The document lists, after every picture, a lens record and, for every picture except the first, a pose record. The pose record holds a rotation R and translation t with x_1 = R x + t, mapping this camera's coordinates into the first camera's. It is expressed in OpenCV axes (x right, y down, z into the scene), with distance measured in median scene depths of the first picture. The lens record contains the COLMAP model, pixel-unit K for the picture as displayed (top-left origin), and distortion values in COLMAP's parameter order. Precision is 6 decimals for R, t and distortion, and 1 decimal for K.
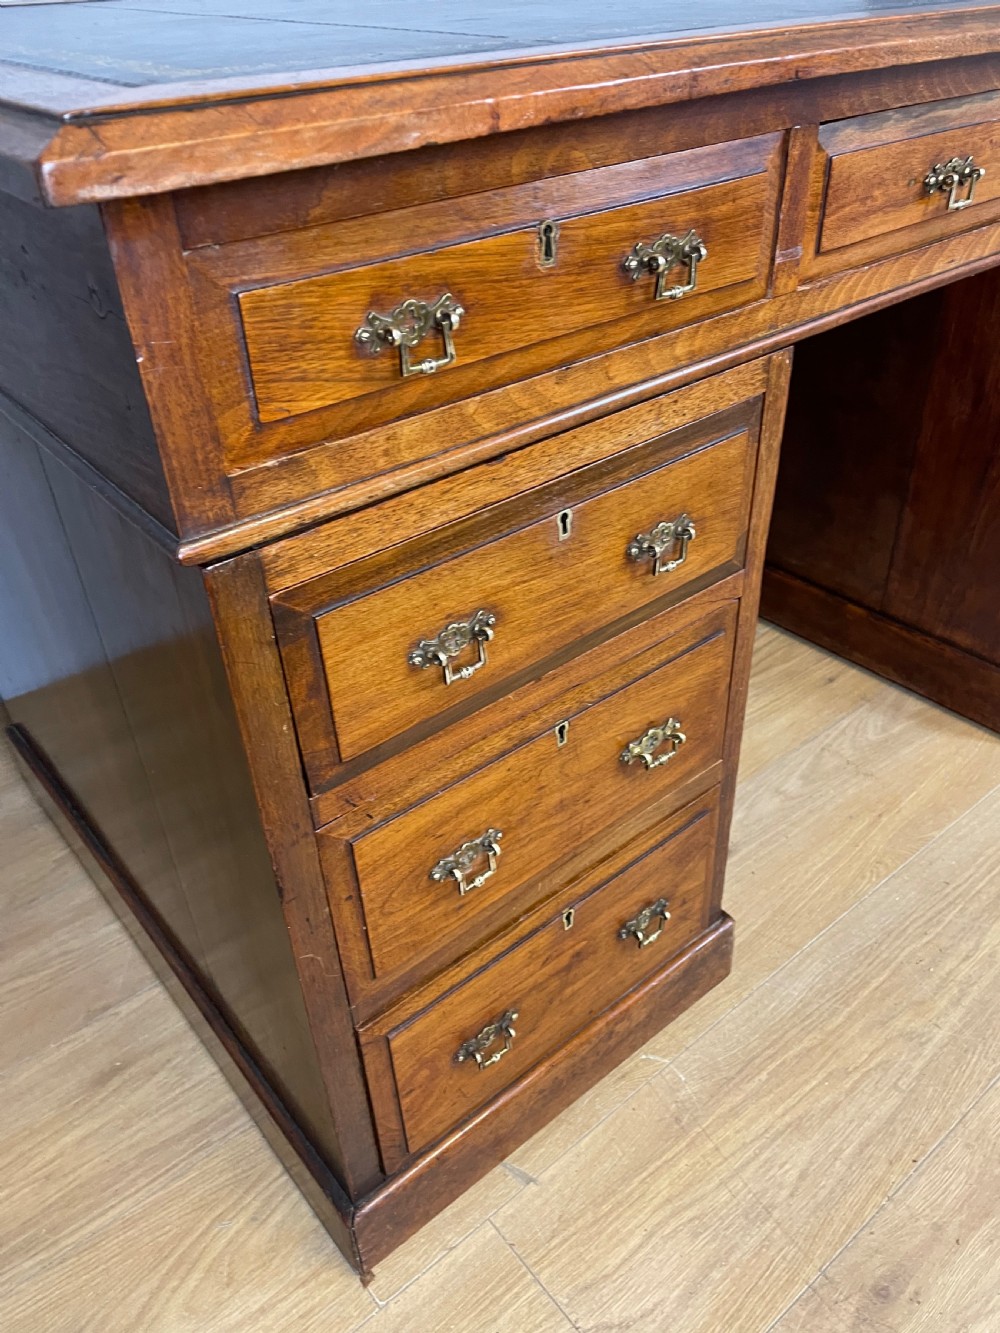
lens RADIAL K [[1012.6, 0, 517.5], [0, 1012.6, 674.6], [0, 0, 1]] dist [0.104959, -0.137926]
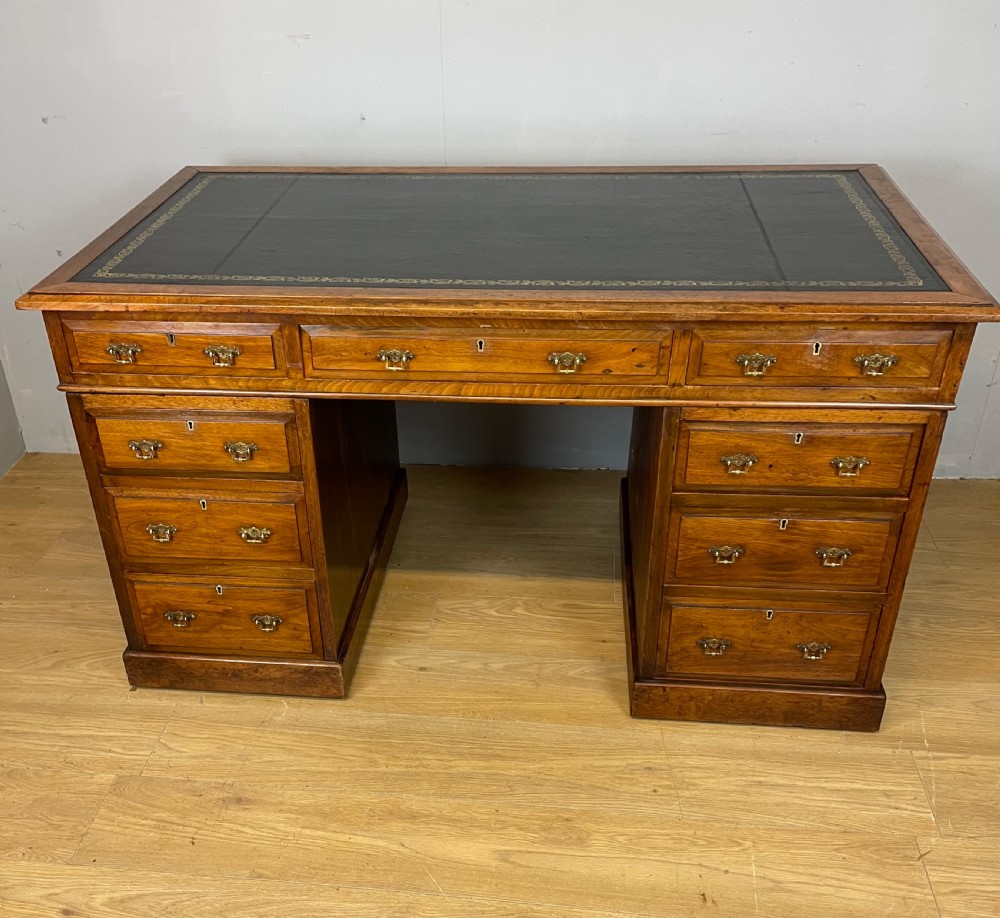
lens RADIAL K [[1055.5, 0, 434.4], [0, 1055.5, 554.0], [0, 0, 1]] dist [0.070062, -0.031898]
pose [[0.675313, 0.407972, -0.614419, 2.015737], [-0.419586, 0.897641, 0.134860, -0.413875], [0.606547, 0.166729, 0.777369, -0.700632]]
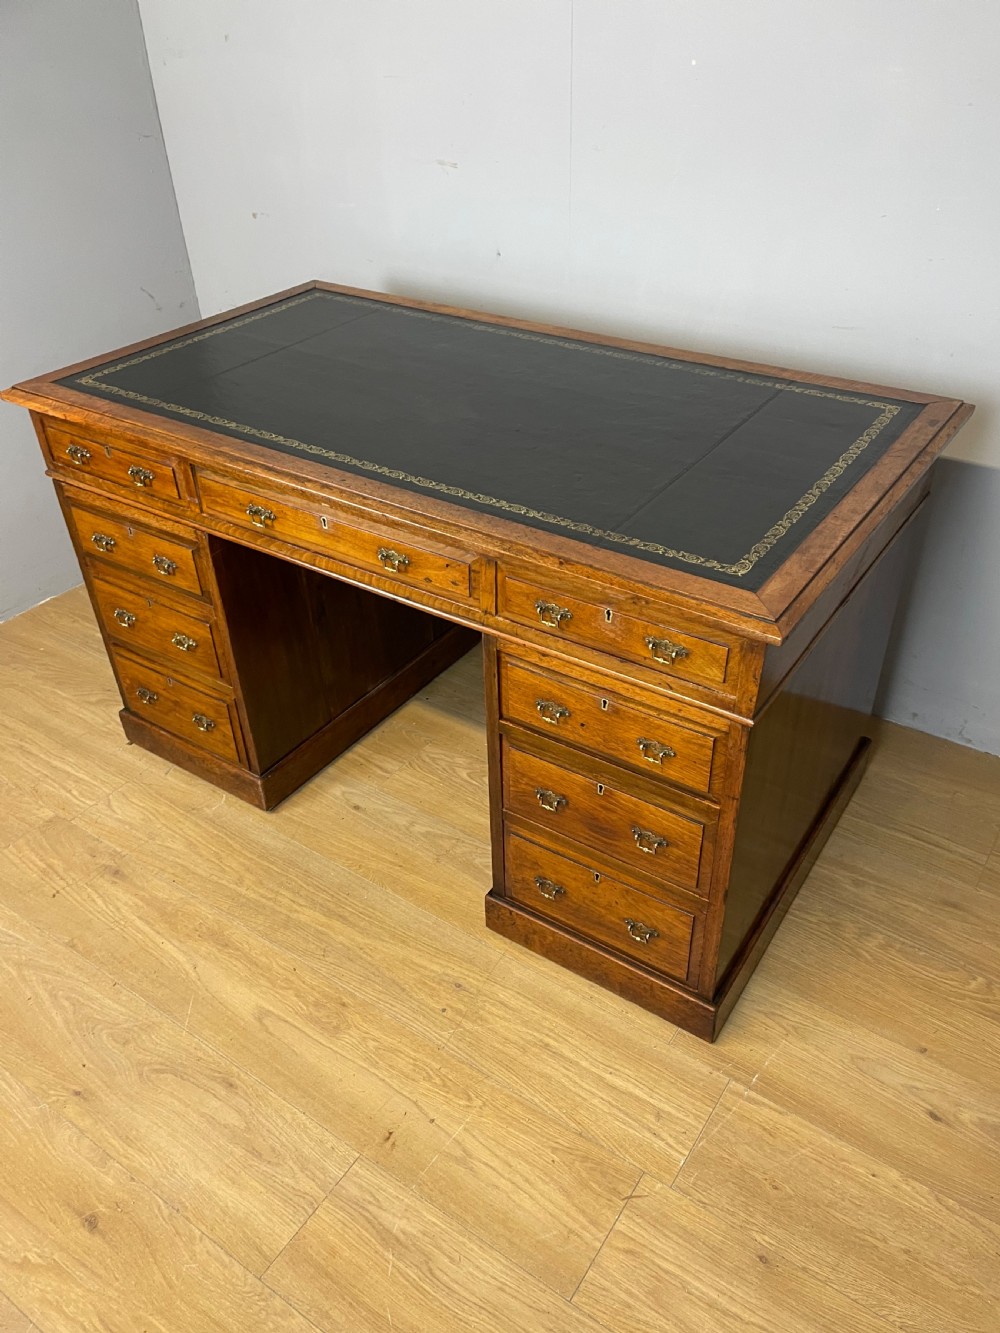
lens RADIAL K [[1012.6, 0, 517.5], [0, 1012.6, 674.6], [0, 0, 1]] dist [0.104959, -0.137926]
pose [[0.276924, 0.579676, -0.766348, 2.438519], [-0.553825, 0.748029, 0.365691, -1.304280], [0.785233, 0.323154, 0.528187, 0.320623]]
